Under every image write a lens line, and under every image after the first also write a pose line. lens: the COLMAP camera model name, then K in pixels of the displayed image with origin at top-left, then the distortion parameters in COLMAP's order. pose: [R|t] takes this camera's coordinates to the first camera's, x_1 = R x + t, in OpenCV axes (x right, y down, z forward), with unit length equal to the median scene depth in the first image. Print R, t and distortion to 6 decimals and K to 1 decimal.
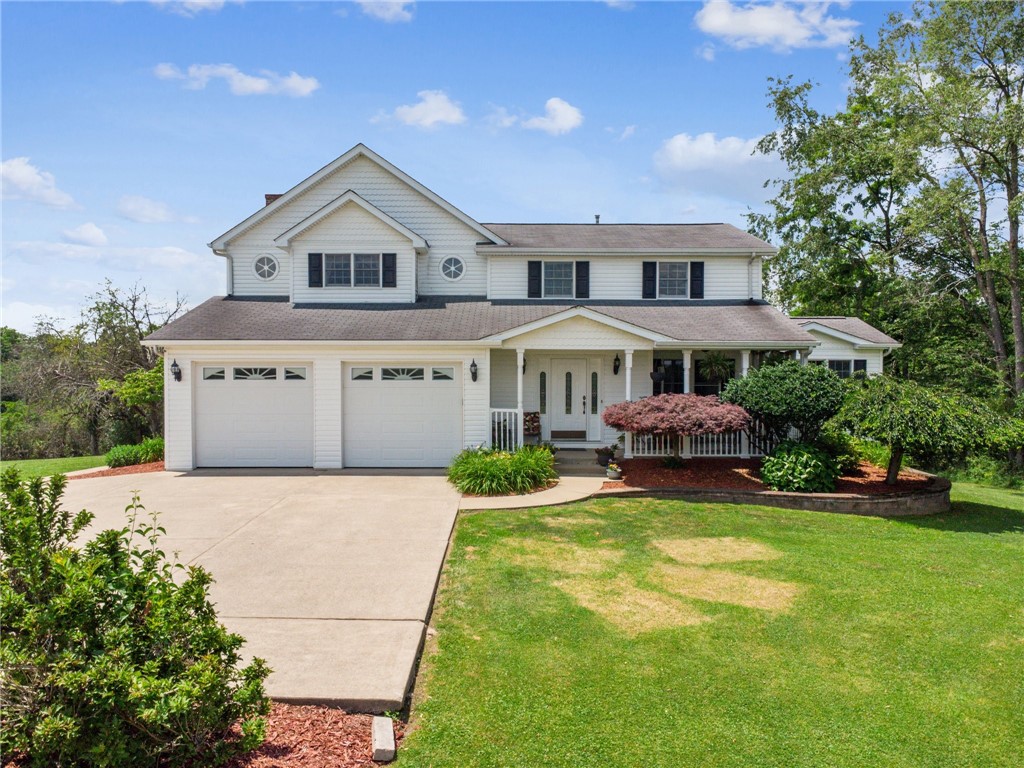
lens RADIAL K [[724.7, 0, 512.0], [0, 724.7, 384.0], [0, 0, 1]] dist [-0.001660, -0.000439]
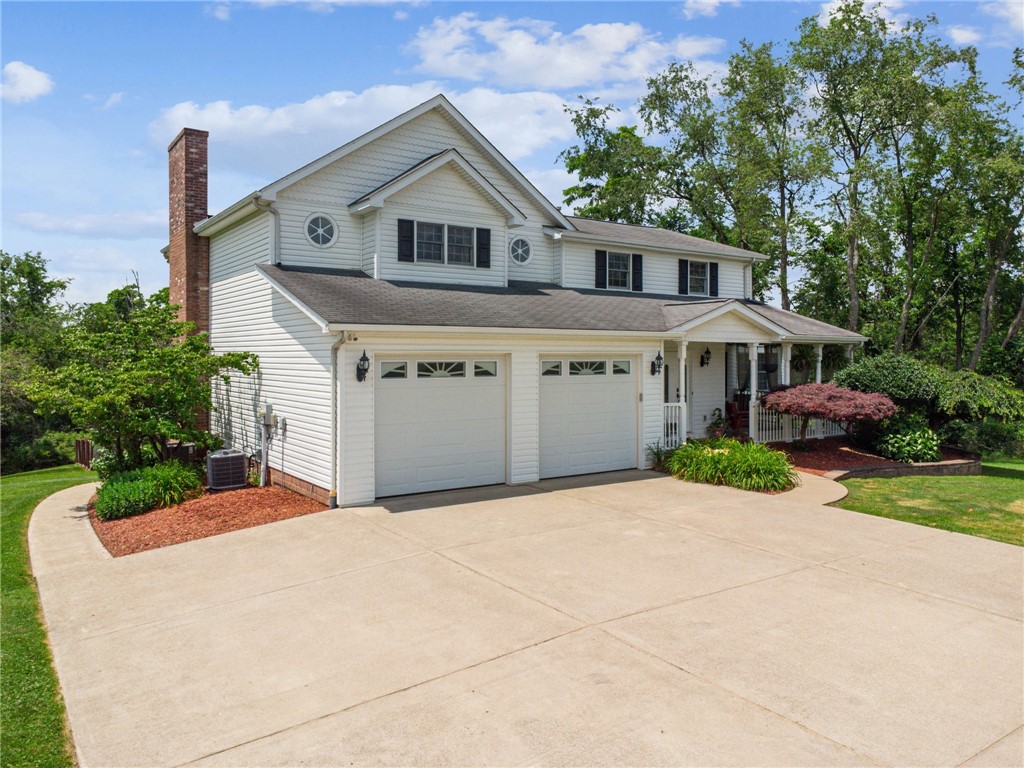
lens RADIAL K [[751.8, 0, 511.5], [0, 751.8, 351.3], [0, 0, 1]] dist [0.003256, 0.001217]
pose [[0.828883, 0.002505, 0.559416, -0.639046], [0.019403, 0.999260, -0.033223, -0.004735], [-0.559085, 0.038393, 0.828221, 0.249739]]
